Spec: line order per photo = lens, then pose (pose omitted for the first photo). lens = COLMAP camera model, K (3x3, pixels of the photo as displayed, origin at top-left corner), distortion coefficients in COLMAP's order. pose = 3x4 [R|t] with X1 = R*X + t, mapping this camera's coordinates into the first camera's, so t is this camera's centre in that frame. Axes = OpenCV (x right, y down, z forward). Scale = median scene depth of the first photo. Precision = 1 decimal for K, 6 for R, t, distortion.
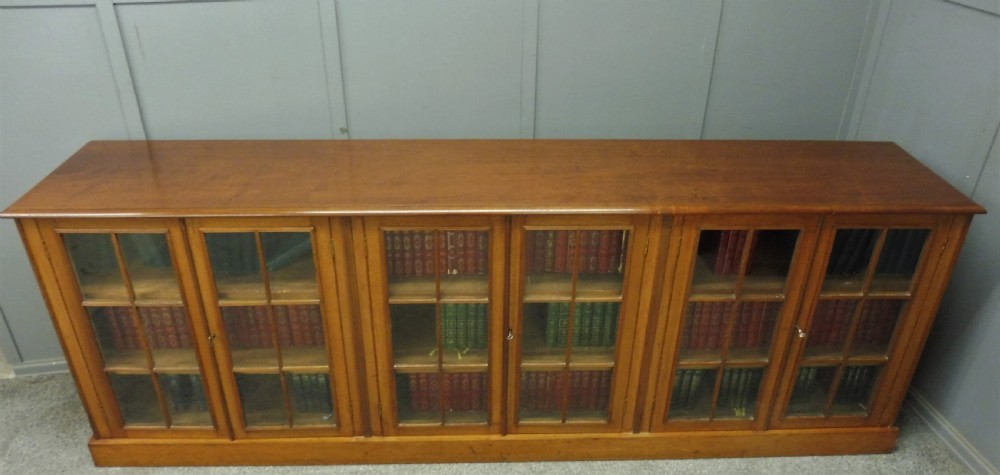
lens RADIAL K [[741.6, 0, 501.6], [0, 741.6, 272.6], [0, 0, 1]] dist [-0.042395, -0.000930]
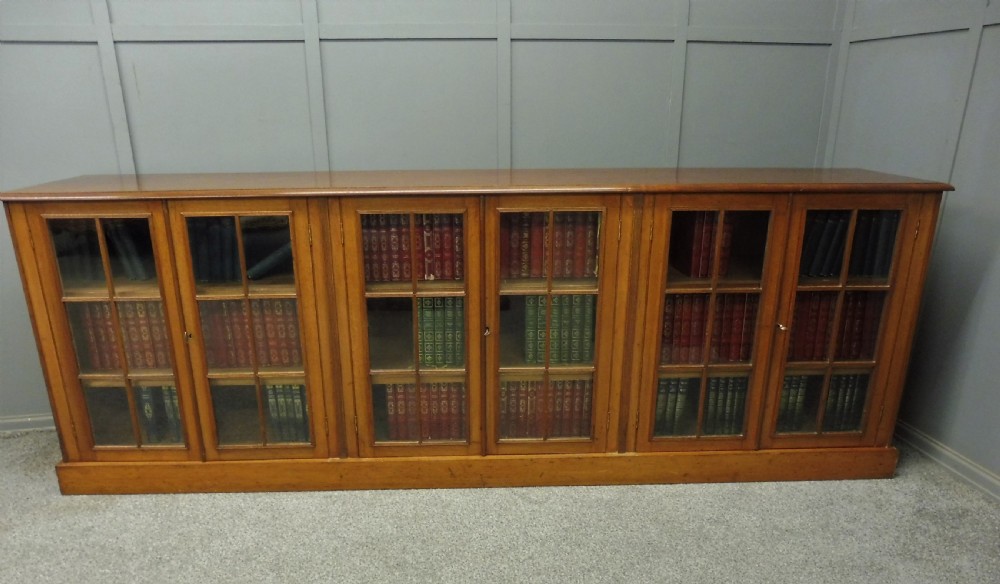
lens RADIAL K [[749.7, 0, 482.9], [0, 749.7, 387.3], [0, 0, 1]] dist [-0.038601, -0.001998]
pose [[0.999737, -0.016651, -0.015770, 0.019307], [0.013727, 0.985324, -0.170143, 0.310347], [0.018372, 0.169882, 0.985293, 0.022878]]
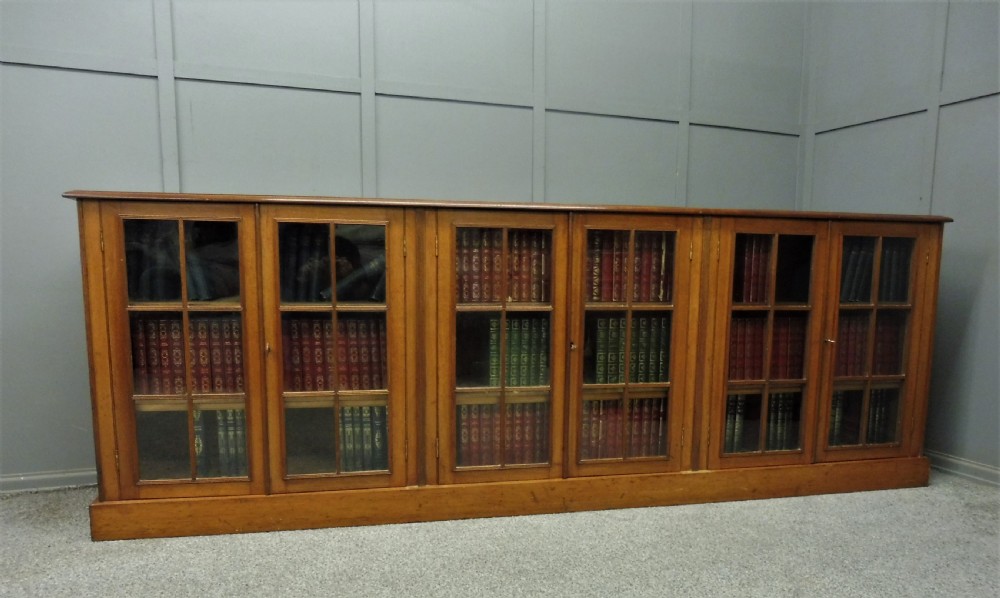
lens RADIAL K [[750.4, 0, 515.2], [0, 750.4, 378.8], [0, 0, 1]] dist [-0.044826, -0.000854]
pose [[0.981939, -0.031773, 0.186513, -0.243757], [0.100436, 0.922969, -0.371538, 0.470324], [-0.160341, 0.383560, 0.909490, 0.095699]]
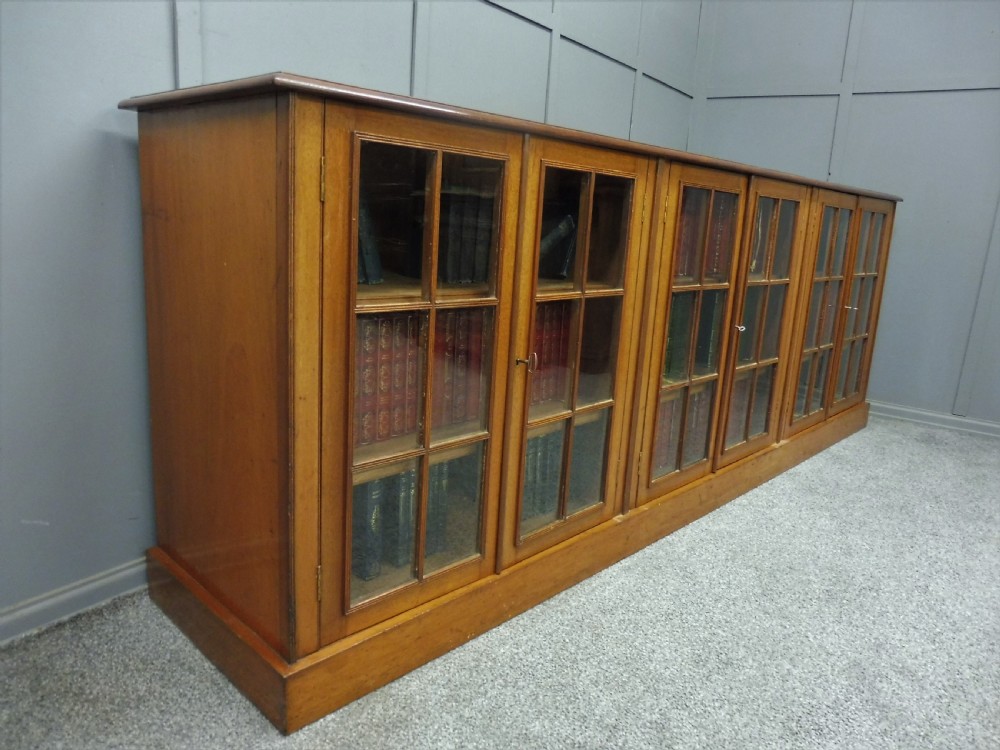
lens RADIAL K [[729.4, 0, 500.0], [0, 729.4, 375.0], [0, 0, 1]] dist [-0.050362, 0.004805]
pose [[0.713918, -0.128595, 0.688320, -0.766494], [0.320326, 0.934084, -0.157729, 0.175079], [-0.622666, 0.333092, 0.708052, 0.544402]]
